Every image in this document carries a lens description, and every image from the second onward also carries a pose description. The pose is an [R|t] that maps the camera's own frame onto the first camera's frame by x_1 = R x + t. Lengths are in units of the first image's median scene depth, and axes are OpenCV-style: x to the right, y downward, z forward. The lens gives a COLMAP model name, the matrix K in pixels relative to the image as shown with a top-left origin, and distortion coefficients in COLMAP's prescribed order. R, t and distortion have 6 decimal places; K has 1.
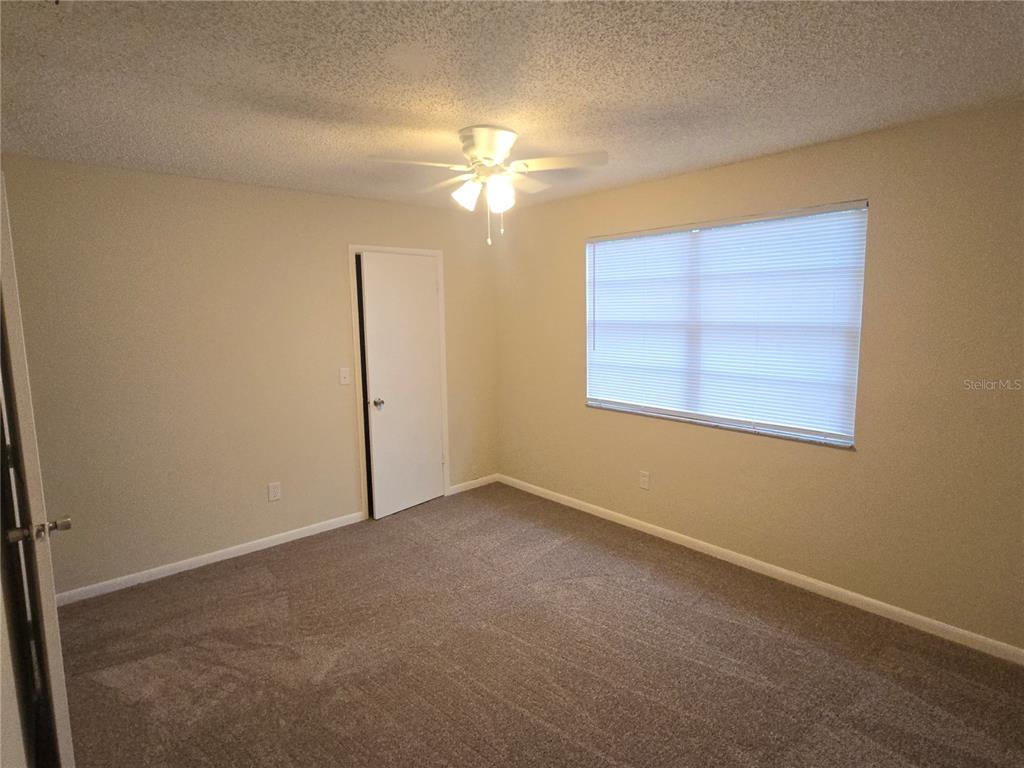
lens RADIAL K [[573.1, 0, 512.0], [0, 573.1, 384.0], [0, 0, 1]] dist [0.001860, 0.000558]
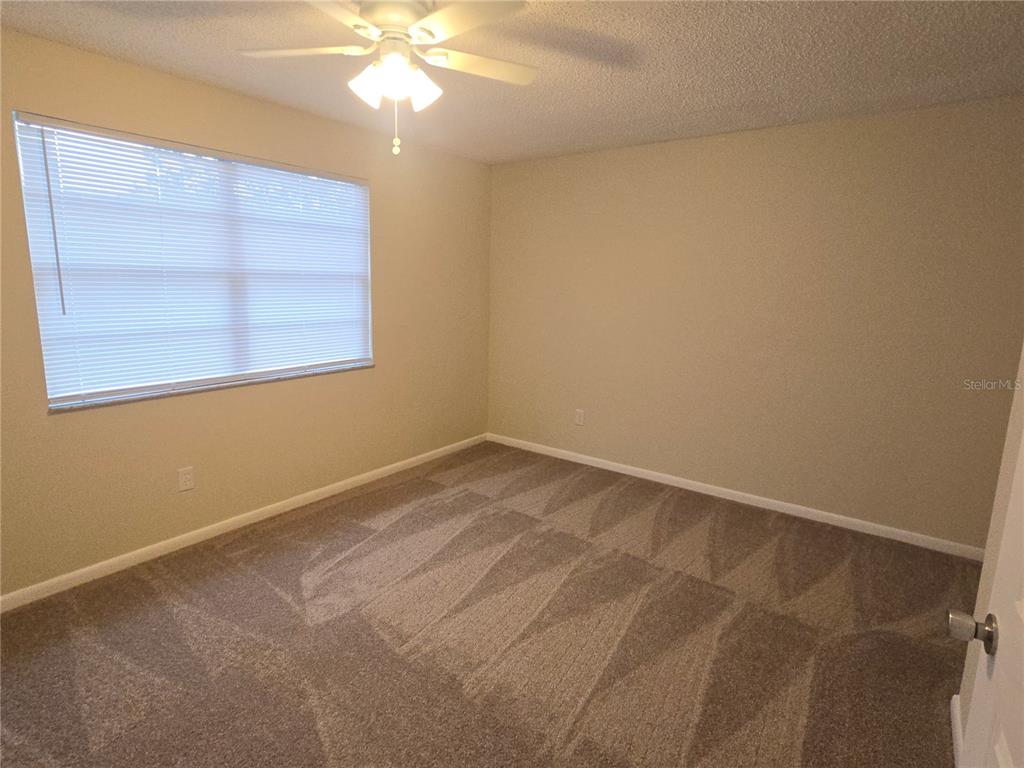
lens RADIAL K [[573.1, 0, 512.0], [0, 573.1, 384.0], [0, 0, 1]] dist [0.001860, 0.000558]
pose [[-0.265198, -0.180298, 0.947187, -0.661326], [0.090993, 0.973297, 0.210745, -0.085814], [-0.959891, 0.142076, -0.241711, 0.844120]]
